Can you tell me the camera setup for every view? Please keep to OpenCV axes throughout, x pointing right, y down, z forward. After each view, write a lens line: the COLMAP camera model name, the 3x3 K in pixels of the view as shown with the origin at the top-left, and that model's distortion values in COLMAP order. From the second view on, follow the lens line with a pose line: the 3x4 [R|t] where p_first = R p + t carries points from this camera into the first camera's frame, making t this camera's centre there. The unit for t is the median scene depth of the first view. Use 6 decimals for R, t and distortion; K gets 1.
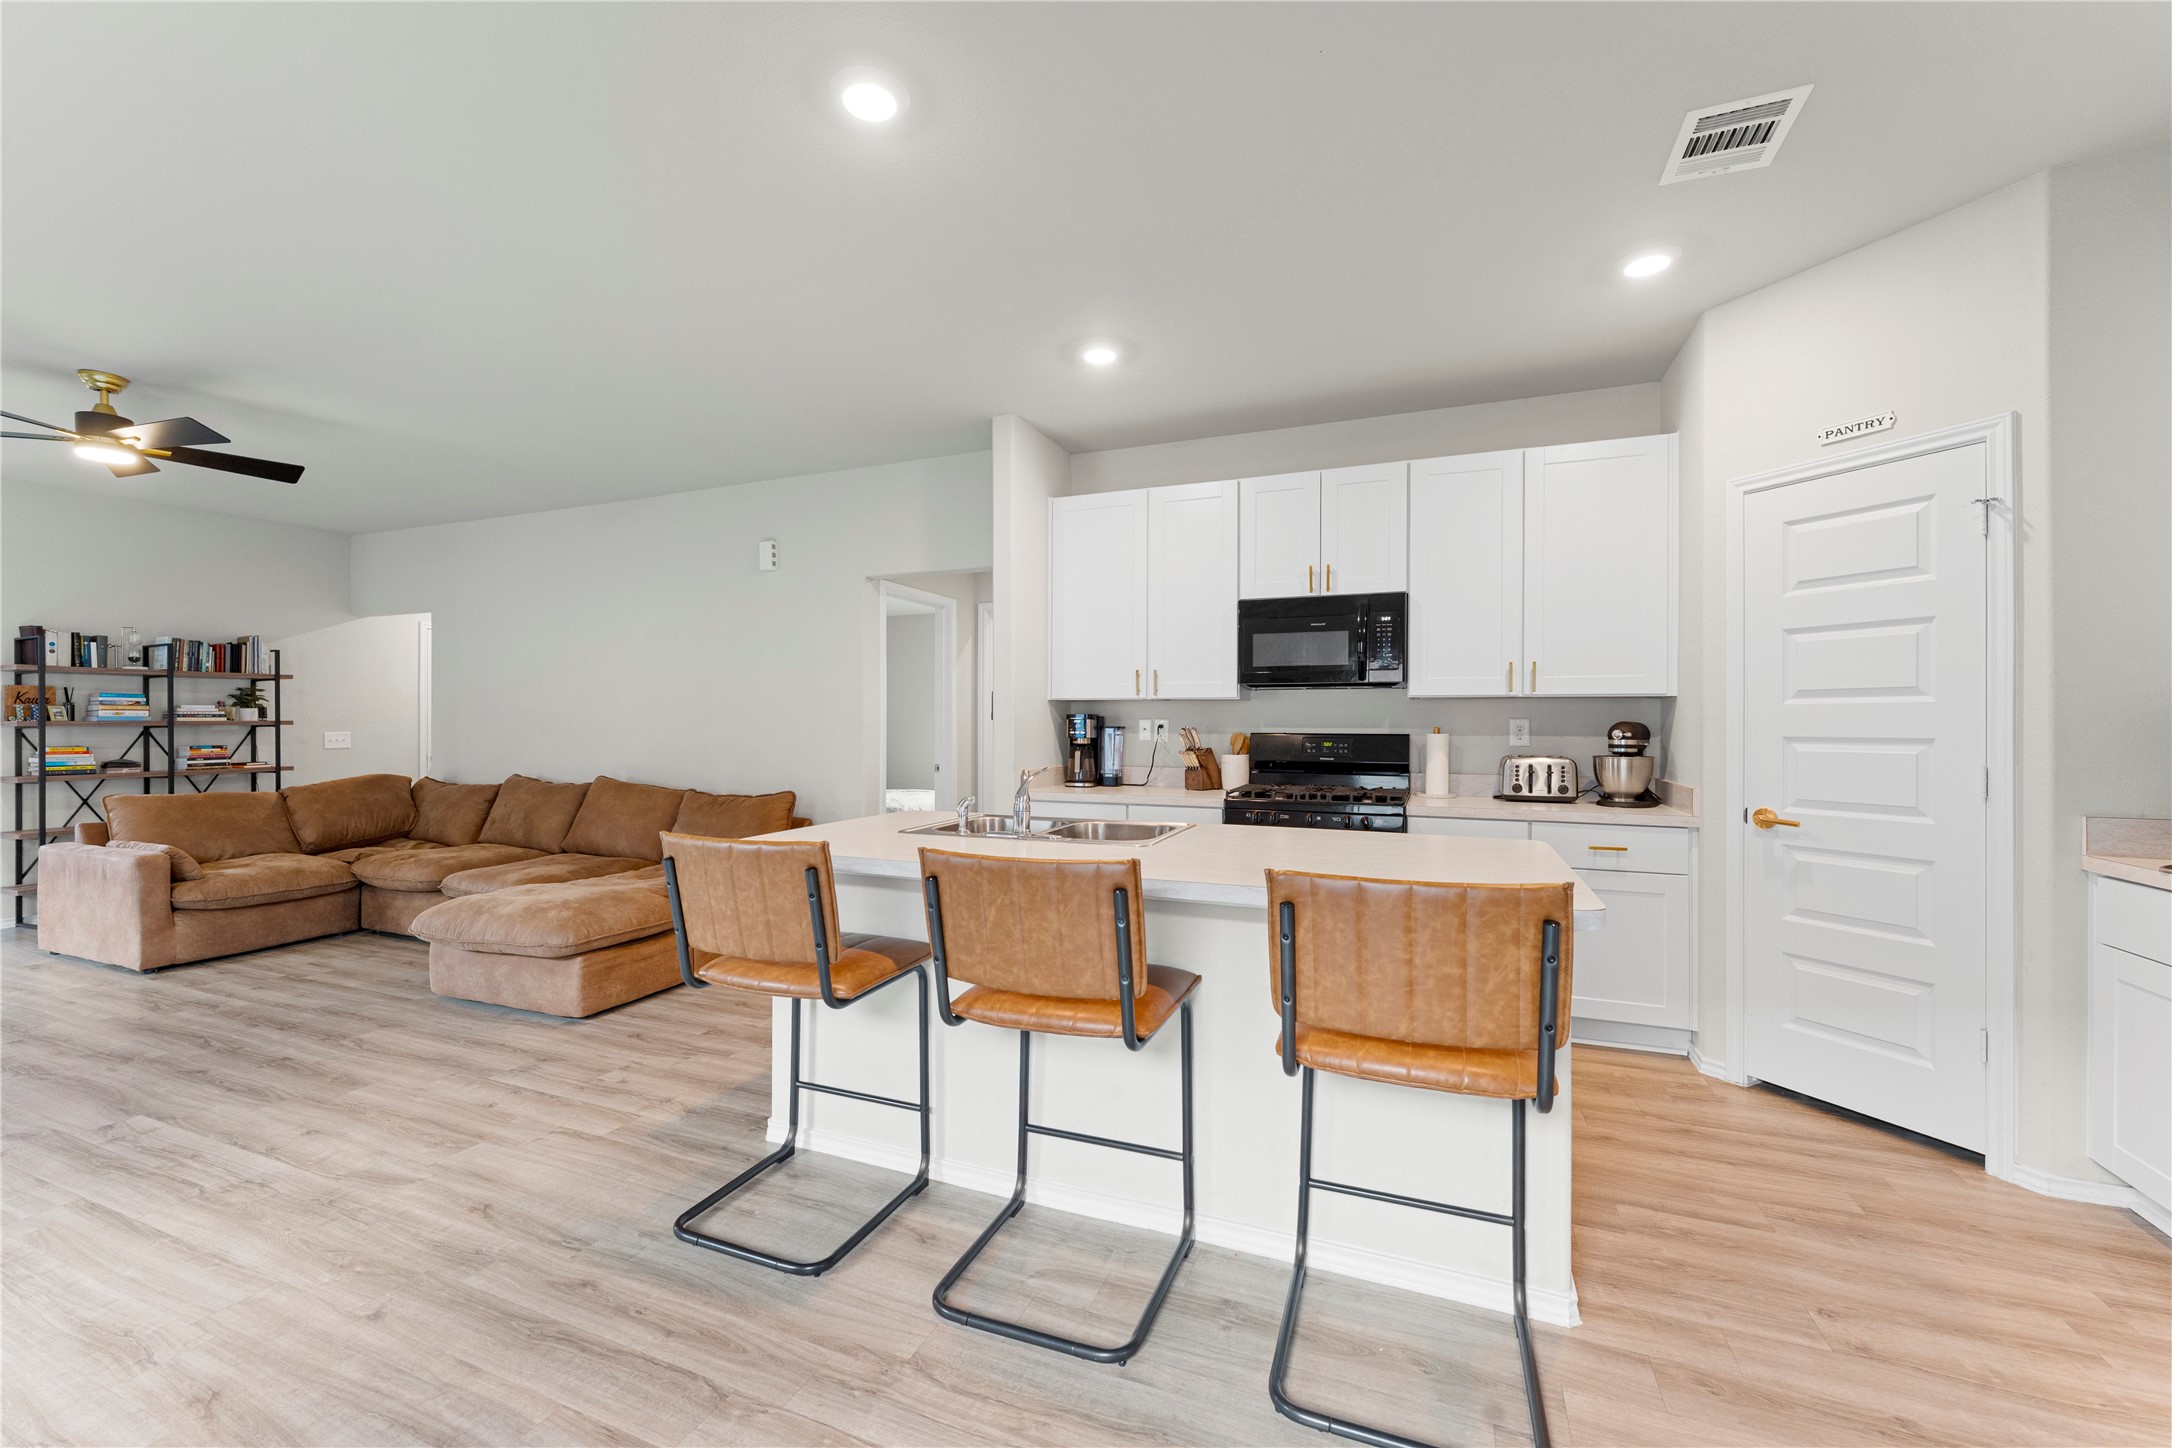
lens RADIAL K [[869.2, 0, 1082.8], [0, 869.2, 725.5], [0, 0, 1]] dist [0.001230, 0.000230]
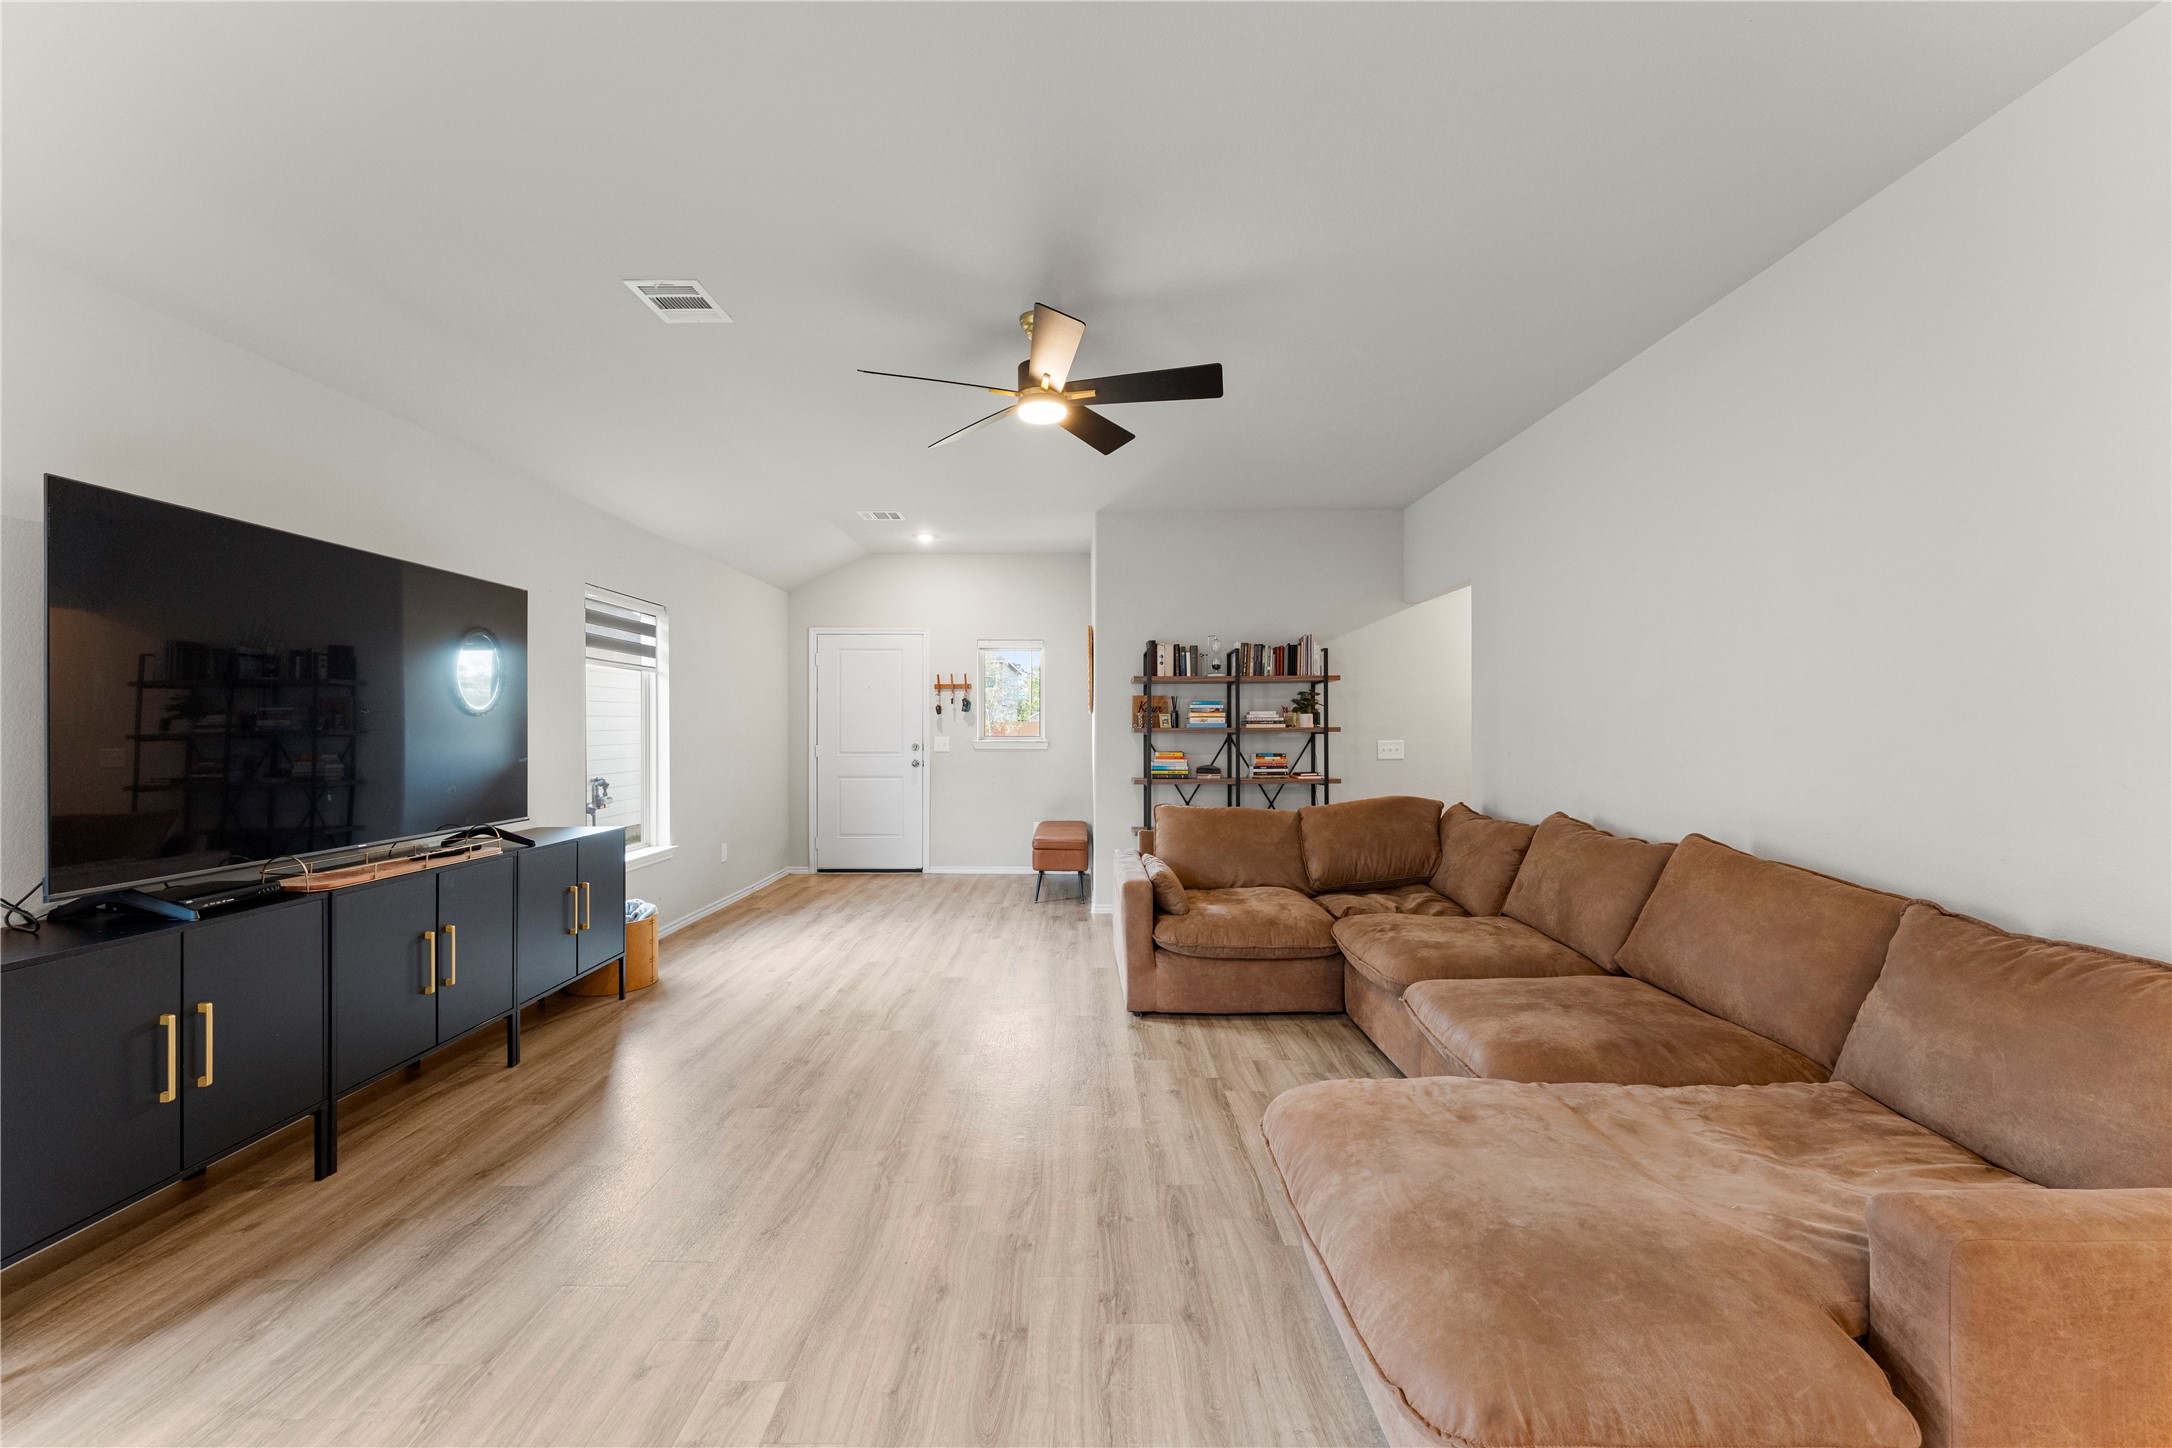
lens RADIAL K [[869.2, 0, 1083.6], [0, 869.2, 723.4], [0, 0, 1]] dist [0.001230, 0.000230]
pose [[0.387034, -0.006693, -0.922041, -0.352598], [-0.004074, 0.999951, -0.008968, -0.000765], [0.922056, 0.007228, 0.386988, 0.747481]]
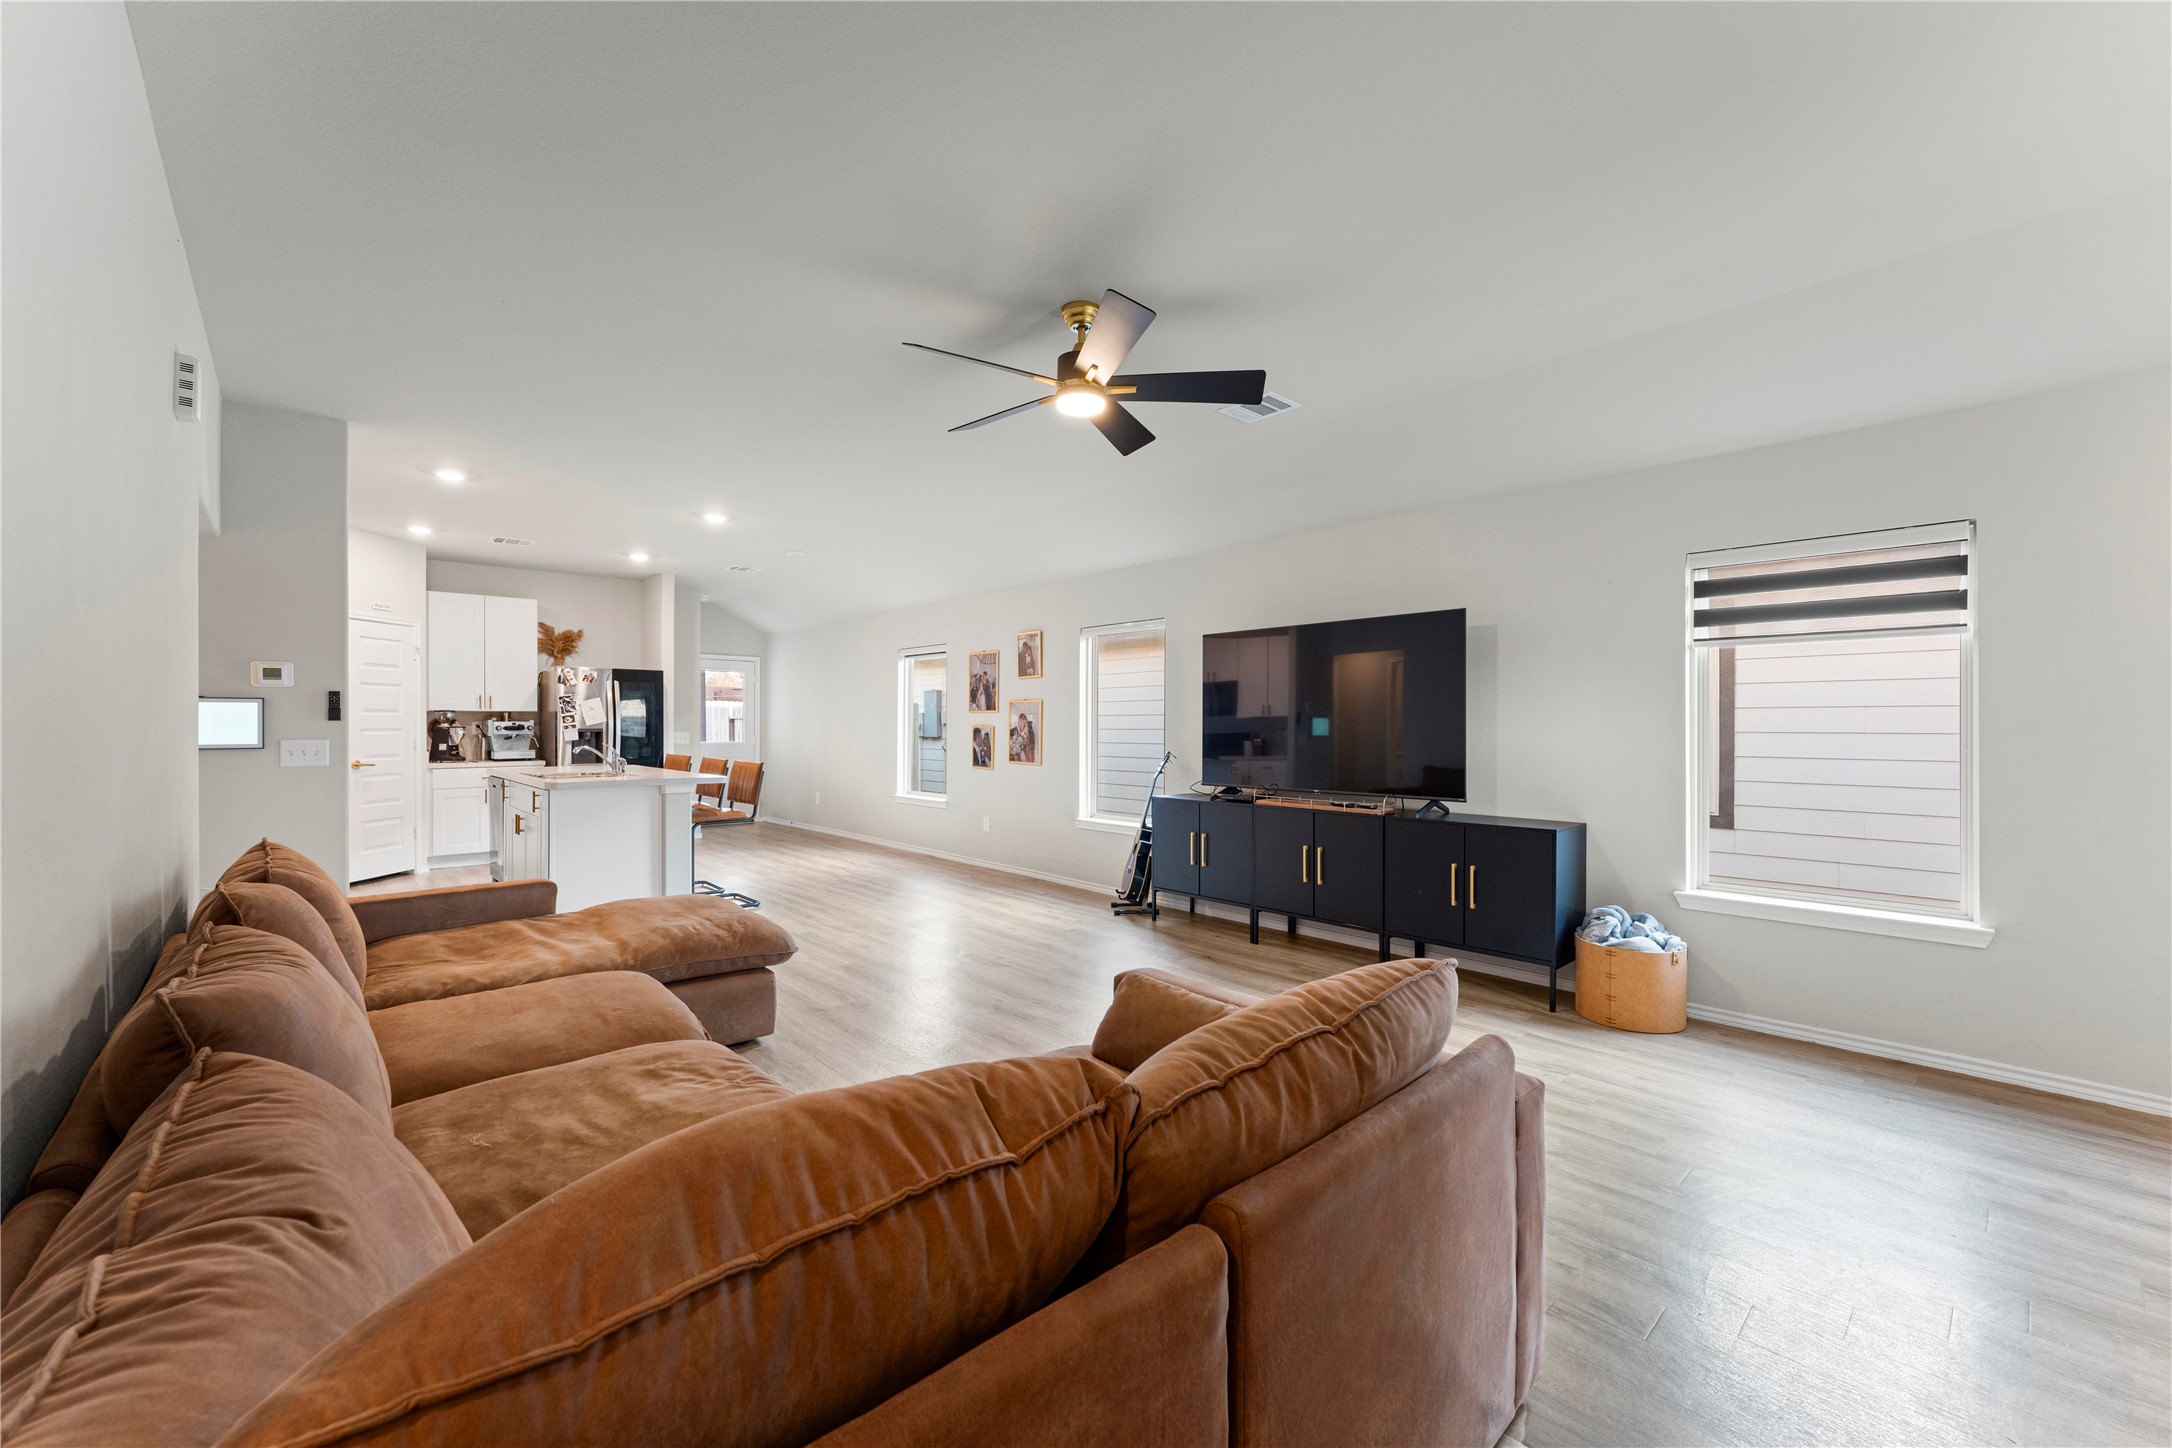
lens RADIAL K [[869.2, 0, 1081.7], [0, 869.2, 728.1], [0, 0, 1]] dist [0.001230, 0.000230]
pose [[-0.903458, -0.003796, 0.428659, -1.554364], [-0.000335, 0.999967, 0.008148, -0.006042], [-0.428676, 0.007218, -0.903429, 1.835116]]
